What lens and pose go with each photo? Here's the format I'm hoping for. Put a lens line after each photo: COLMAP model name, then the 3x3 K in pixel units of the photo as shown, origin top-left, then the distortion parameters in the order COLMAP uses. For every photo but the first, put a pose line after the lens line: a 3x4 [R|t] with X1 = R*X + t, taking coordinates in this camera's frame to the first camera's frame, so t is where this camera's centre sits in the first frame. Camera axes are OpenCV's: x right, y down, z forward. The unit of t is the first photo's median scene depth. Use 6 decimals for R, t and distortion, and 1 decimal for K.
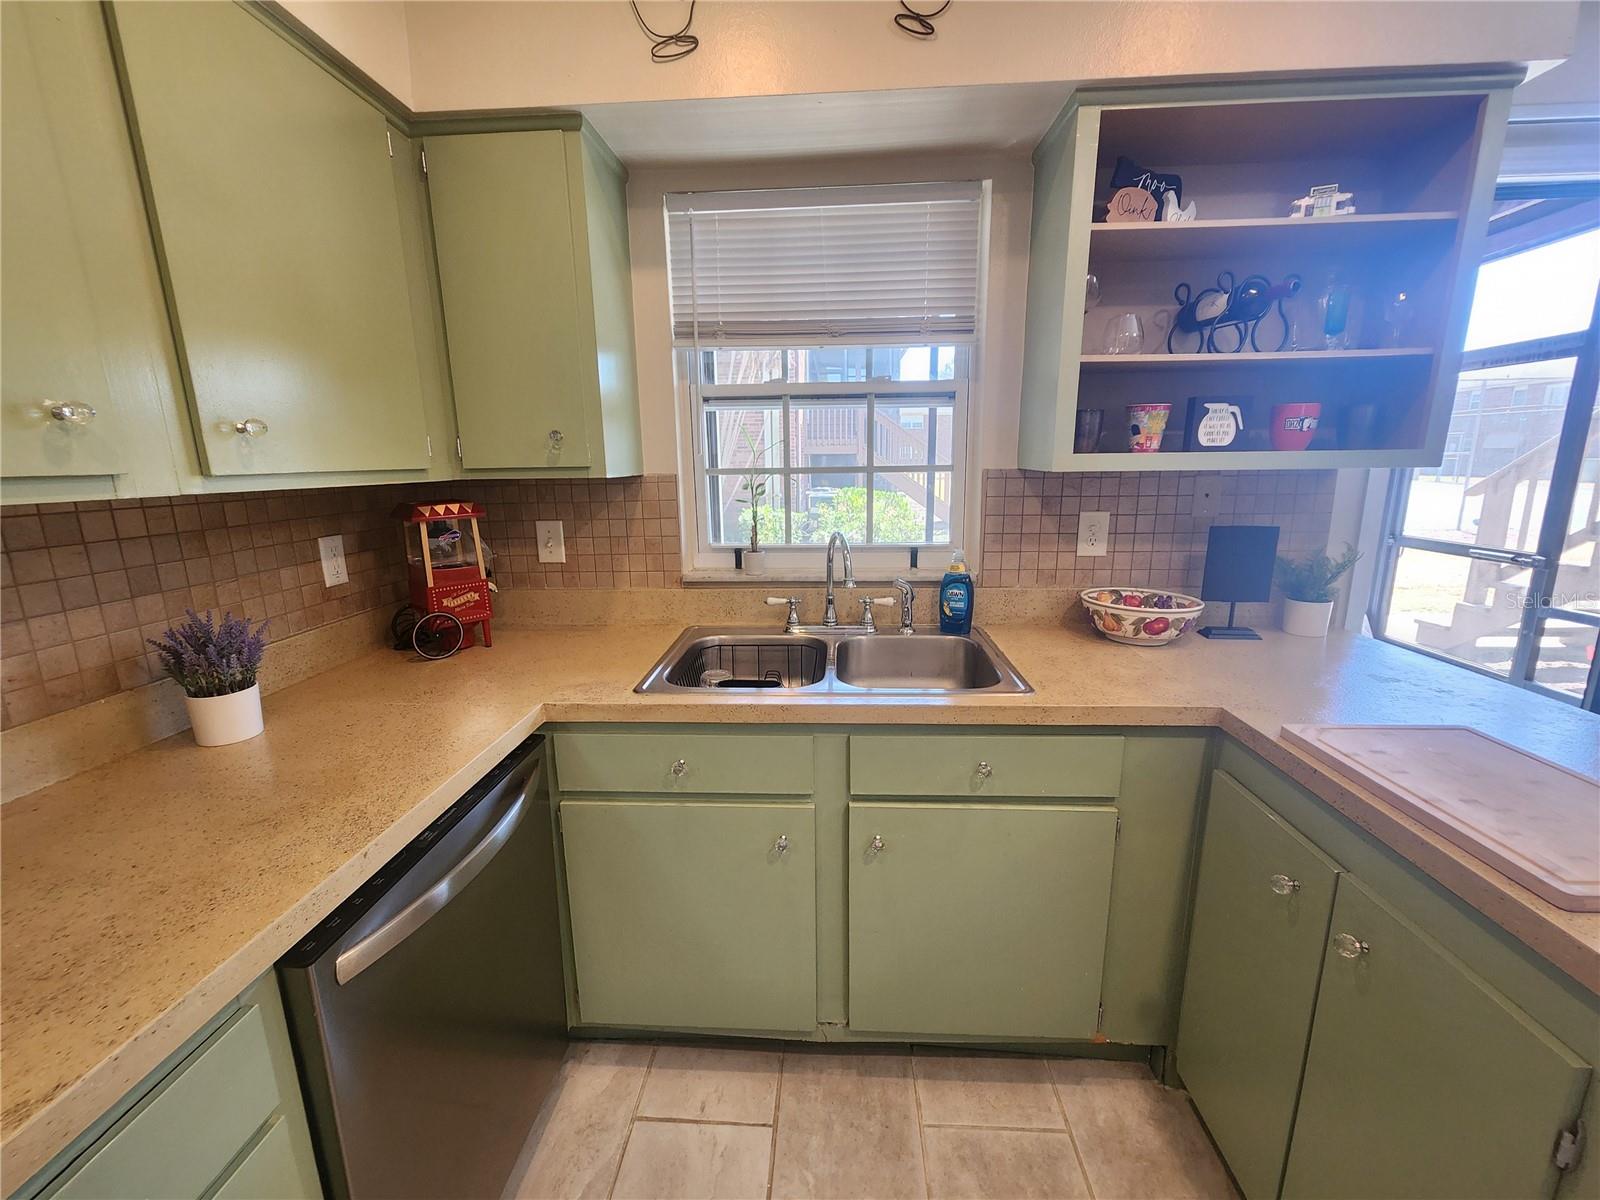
lens RADIAL K [[655.7, 0, 802.3], [0, 655.7, 595.3], [0, 0, 1]] dist [-0.000120, -0.000602]
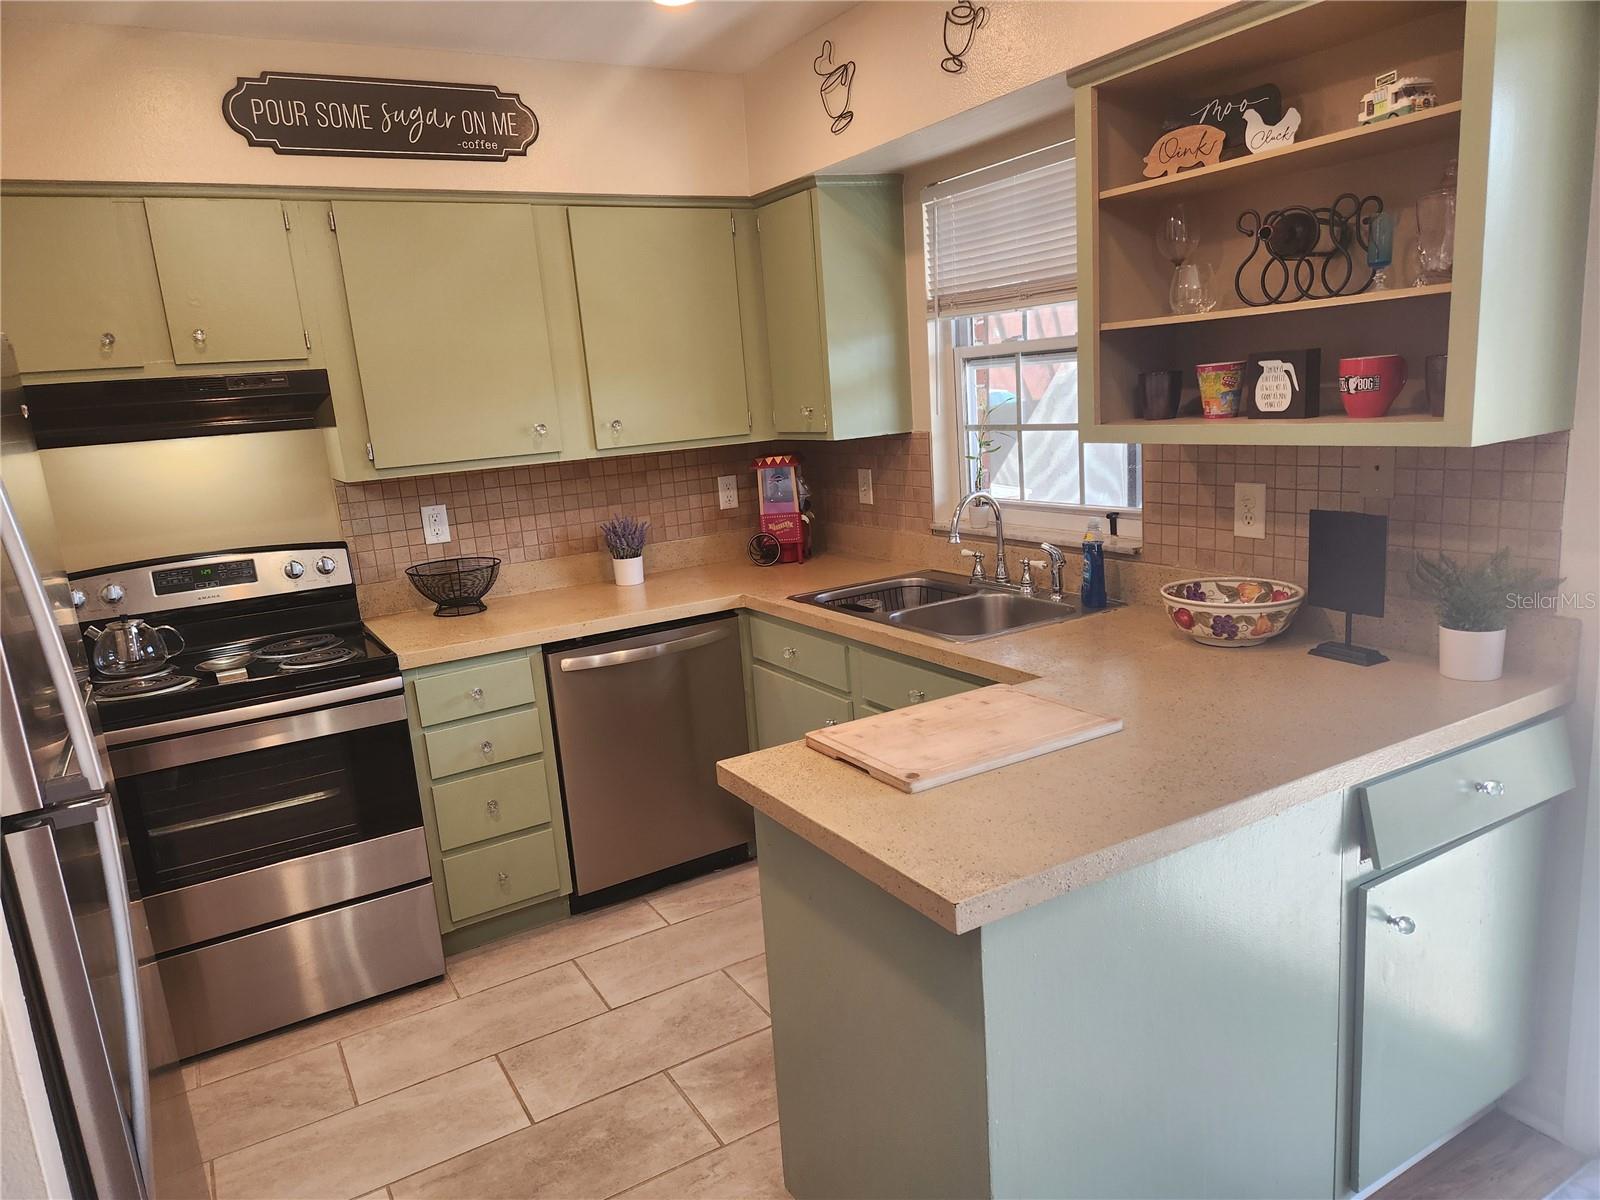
lens RADIAL K [[1082.2, 0, 798.6], [0, 1082.2, 611.5], [0, 0, 1]] dist [0.049293, -0.031293]
pose [[0.553370, 0.146270, -0.819992, 1.455207], [-0.104958, 0.988858, 0.105562, -0.061912], [0.826296, 0.027650, 0.562556, -0.253630]]
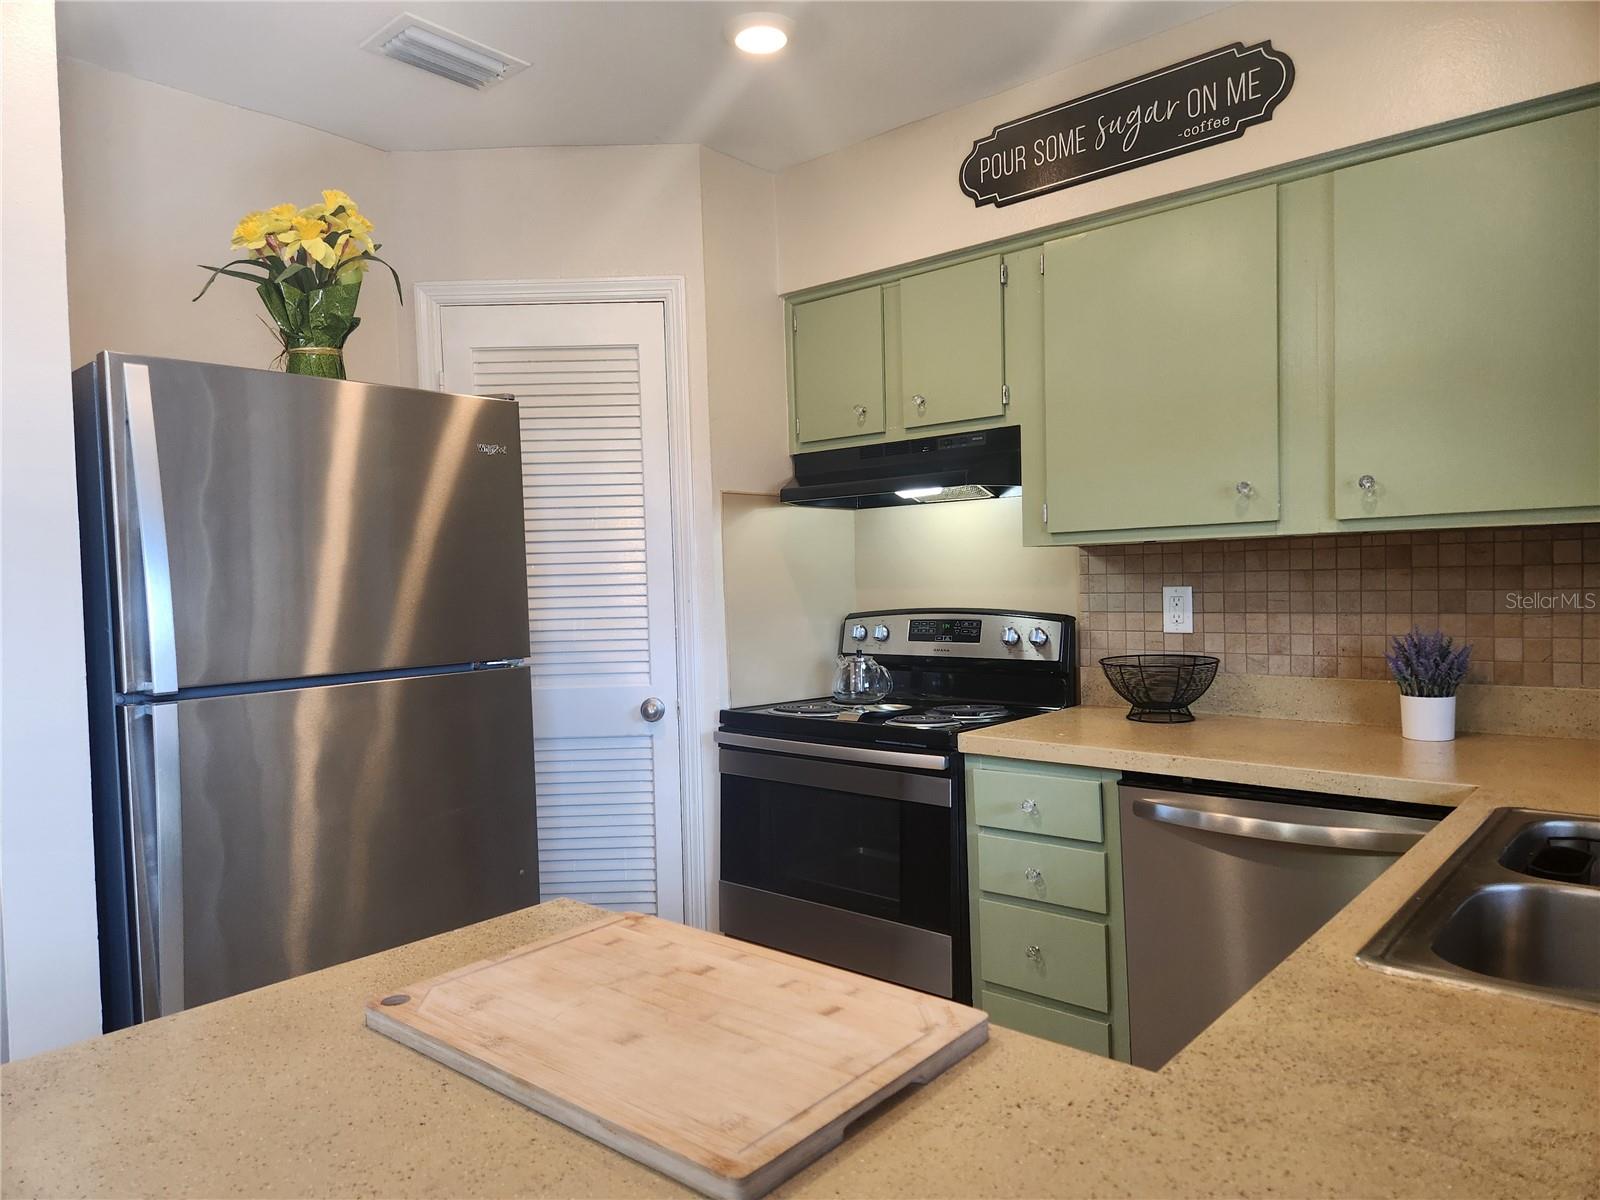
lens RADIAL K [[1082.2, 0, 797.0], [0, 1082.2, 613.2], [0, 0, 1]] dist [0.049293, -0.031293]
pose [[-0.615032, 0.063032, -0.785979, 1.010180], [-0.122601, 0.977032, 0.174289, -0.154047], [0.778912, 0.203555, -0.593179, 0.930554]]
